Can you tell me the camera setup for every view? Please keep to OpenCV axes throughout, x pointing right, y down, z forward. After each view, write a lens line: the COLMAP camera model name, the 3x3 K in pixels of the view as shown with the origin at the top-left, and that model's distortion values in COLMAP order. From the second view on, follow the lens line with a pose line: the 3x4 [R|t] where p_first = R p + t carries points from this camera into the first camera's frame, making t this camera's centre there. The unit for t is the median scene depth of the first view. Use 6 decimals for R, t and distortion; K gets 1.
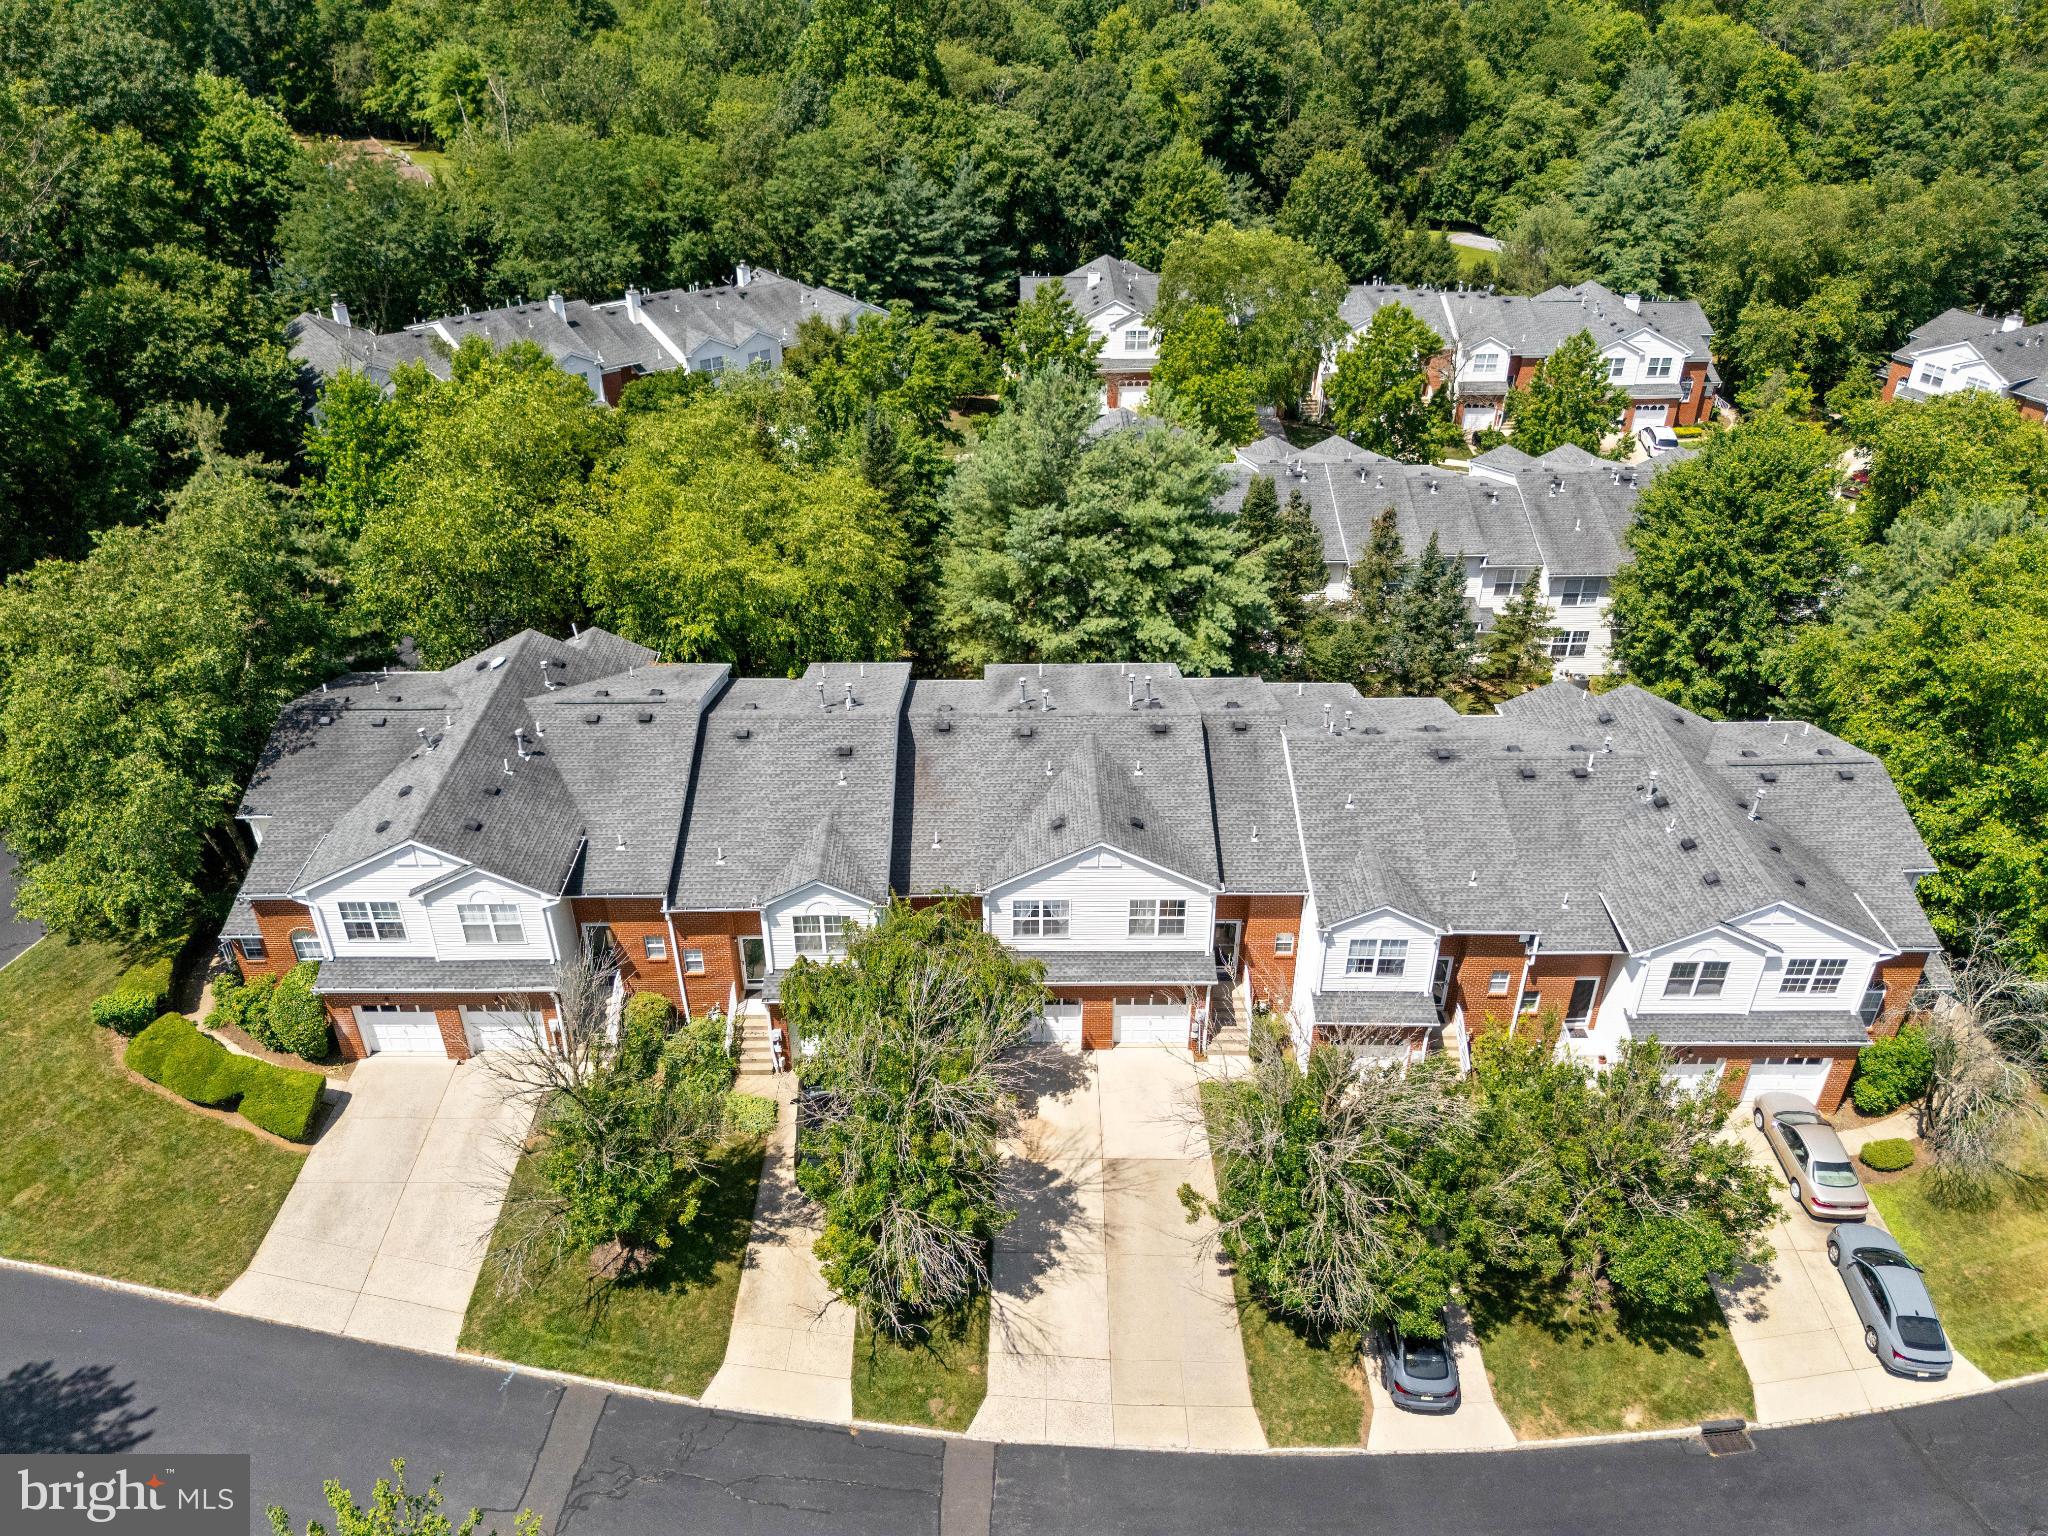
lens RADIAL K [[1496.1, 0, 1012.4], [0, 1496.1, 776.1], [0, 0, 1]] dist [0.068592, -0.052847]
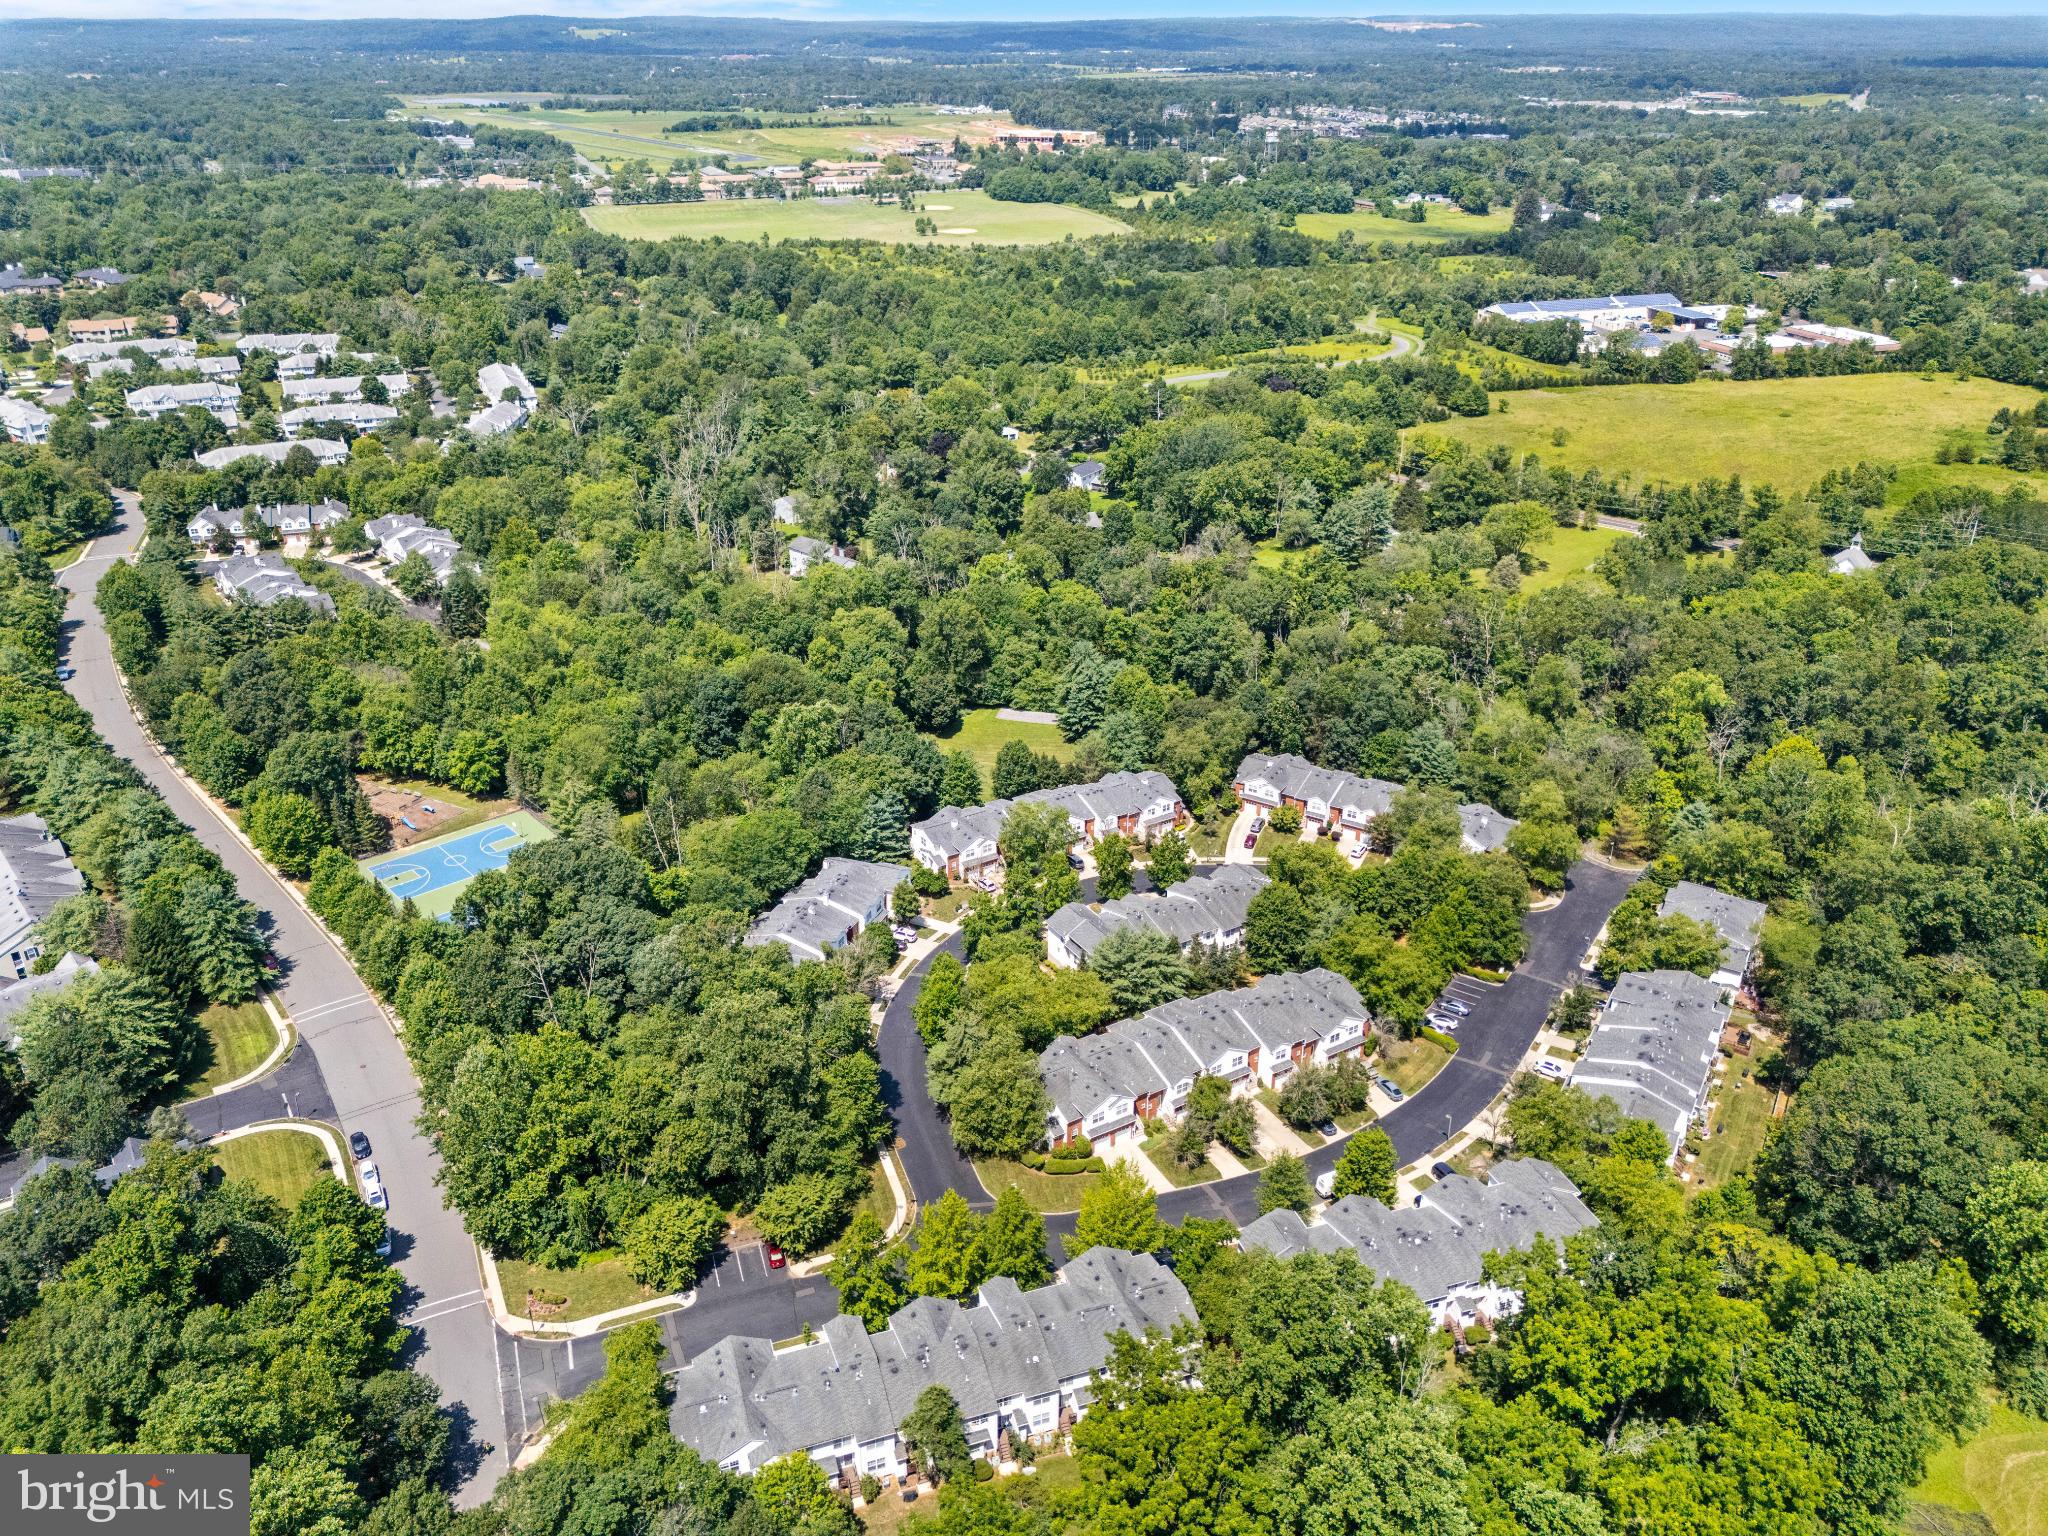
lens RADIAL K [[1496.1, 0, 1024.3], [0, 1496.1, 771.4], [0, 0, 1]] dist [0.068592, -0.052847]
pose [[0.857351, -0.216502, 0.466986, -2.317592], [0.271767, 0.960877, -0.053465, -0.657246], [-0.437141, 0.172749, 0.882647, -2.758342]]
